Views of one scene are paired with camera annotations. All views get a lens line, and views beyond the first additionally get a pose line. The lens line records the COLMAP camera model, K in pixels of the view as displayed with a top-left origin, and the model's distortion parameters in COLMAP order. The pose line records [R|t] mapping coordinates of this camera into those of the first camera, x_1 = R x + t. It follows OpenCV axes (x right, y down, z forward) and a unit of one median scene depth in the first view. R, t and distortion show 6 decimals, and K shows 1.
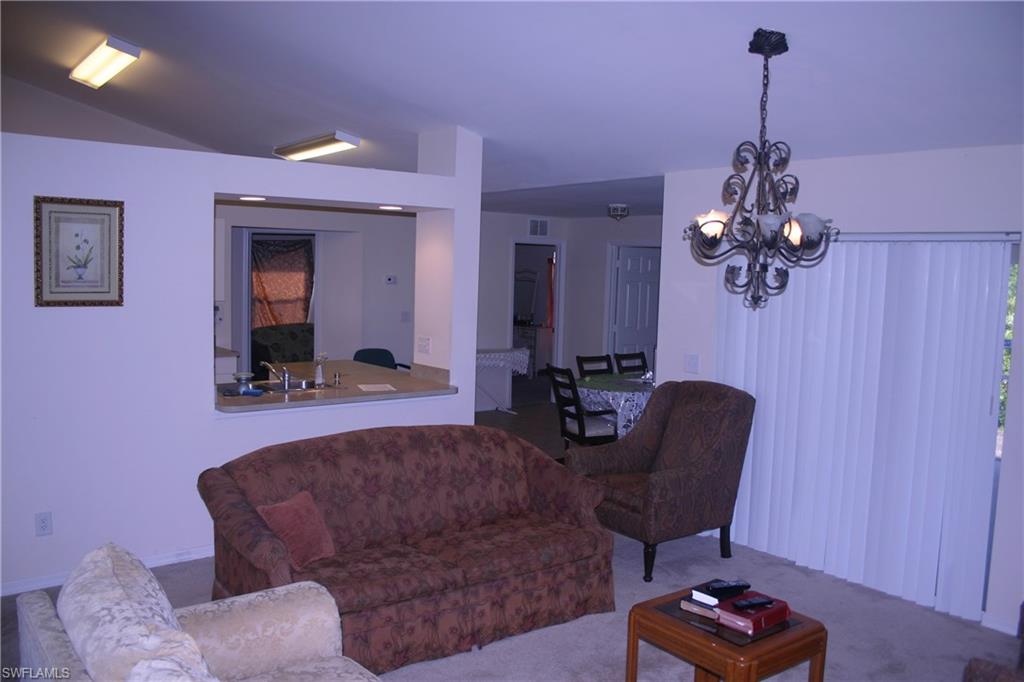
lens RADIAL K [[843.8, 0, 512.0], [0, 843.8, 341.0], [0, 0, 1]] dist [-0.148748, 0.128446]
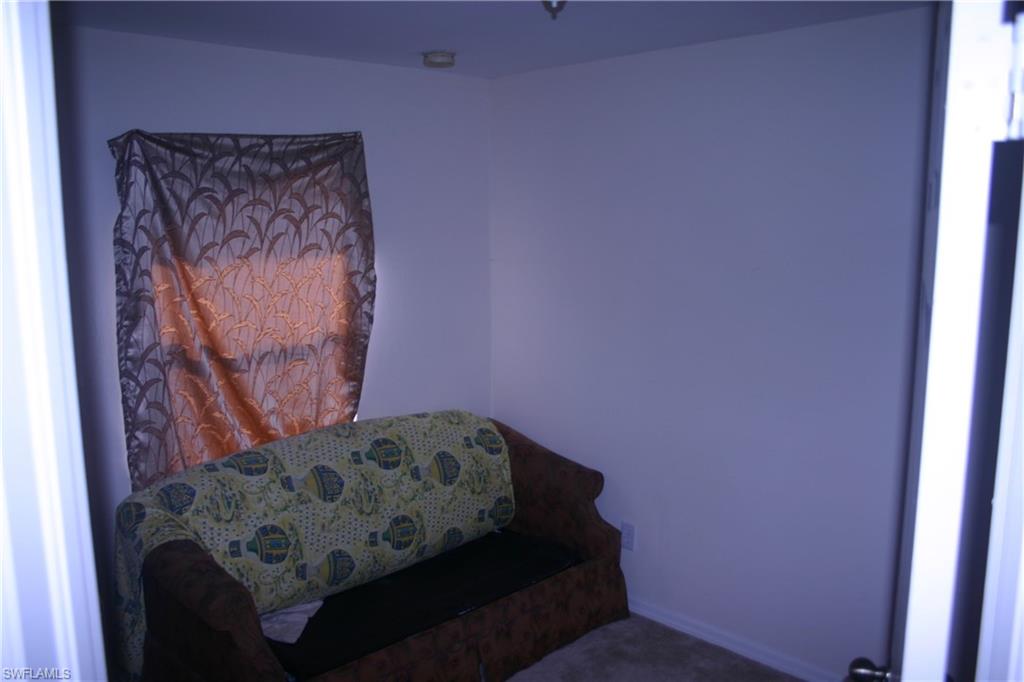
lens RADIAL K [[843.8, 0, 512.0], [0, 843.8, 341.0], [0, 0, 1]] dist [-0.148748, 0.128446]
pose [[0.995811, -0.045123, 0.079527, -0.674342], [0.040605, 0.997517, 0.057541, -0.203395], [-0.081926, -0.054071, 0.995171, 2.217580]]
